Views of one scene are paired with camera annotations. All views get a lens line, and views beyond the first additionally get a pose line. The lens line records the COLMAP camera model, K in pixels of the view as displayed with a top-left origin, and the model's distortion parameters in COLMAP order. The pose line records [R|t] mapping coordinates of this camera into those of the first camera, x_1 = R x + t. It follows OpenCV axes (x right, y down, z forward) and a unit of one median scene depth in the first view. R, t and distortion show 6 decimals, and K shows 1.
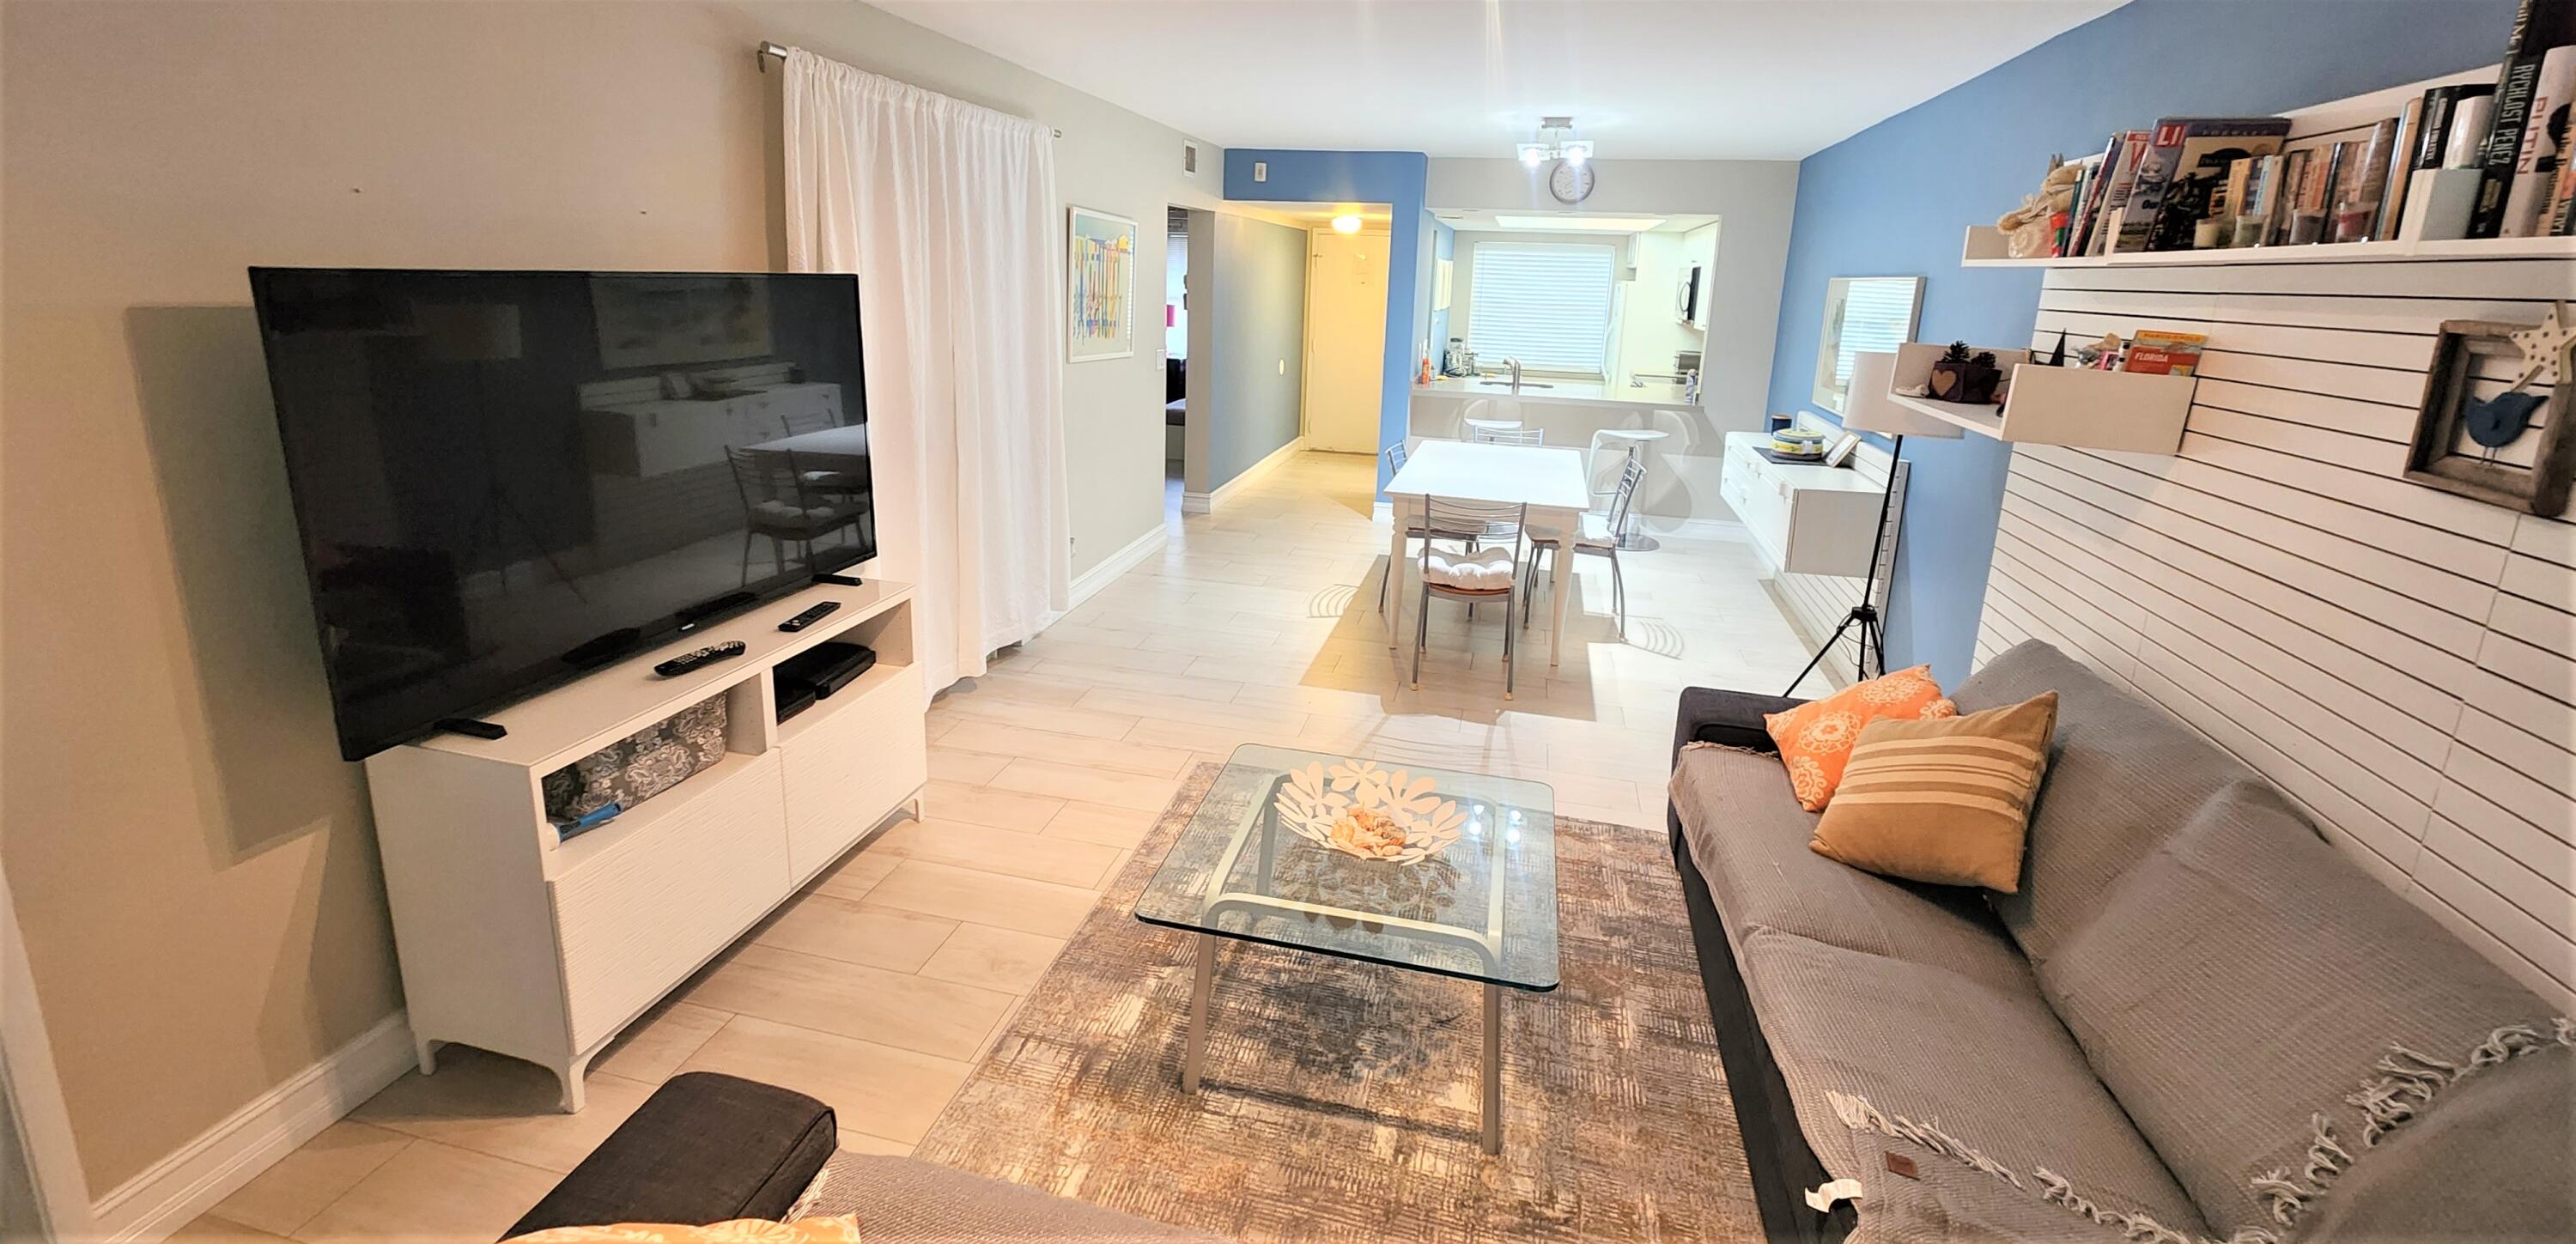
lens RADIAL K [[1069.9, 0, 1294.5], [0, 1069.9, 521.1], [0, 0, 1]] dist [0.001115, 0.000236]
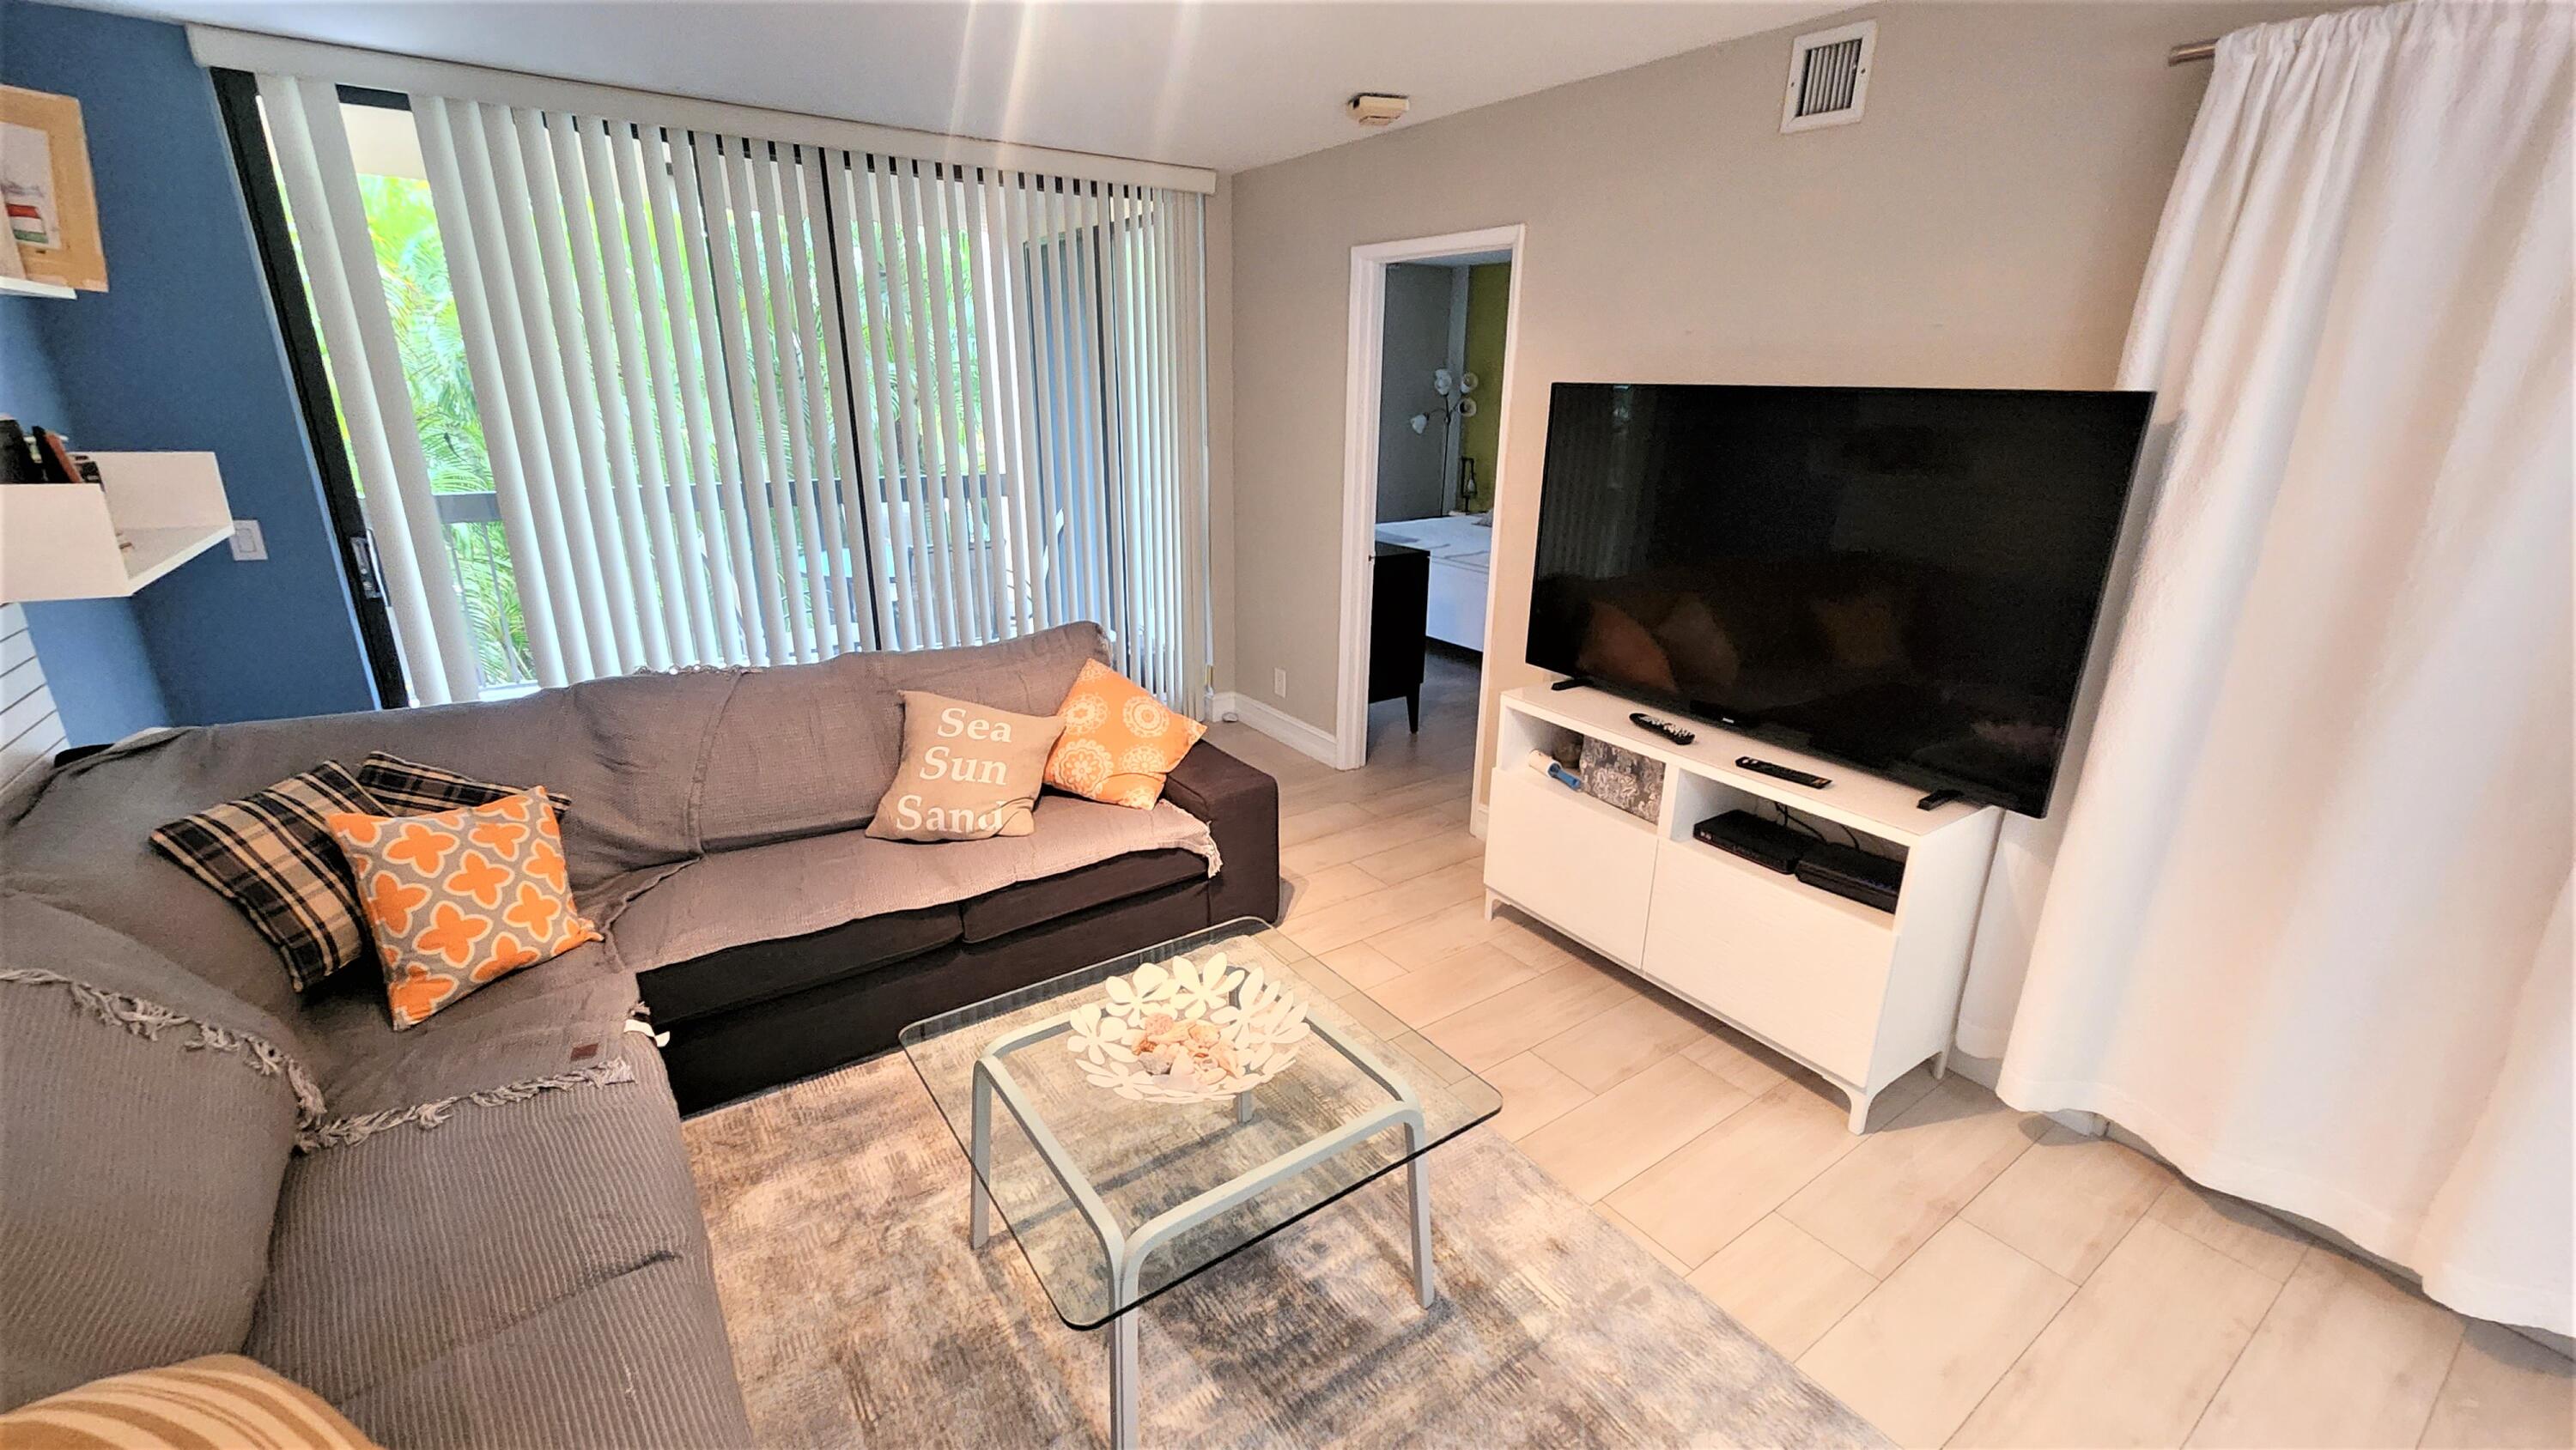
lens RADIAL K [[1055.6, 0, 1287.3], [0, 1055.6, 721.5], [0, 0, 1]] dist [0.000259, -0.000393]
pose [[-0.665758, 0.189542, -0.721693, 0.562722], [-0.203175, 0.884604, 0.419756, -0.288844], [0.717974, 0.426086, -0.550422, 1.417426]]
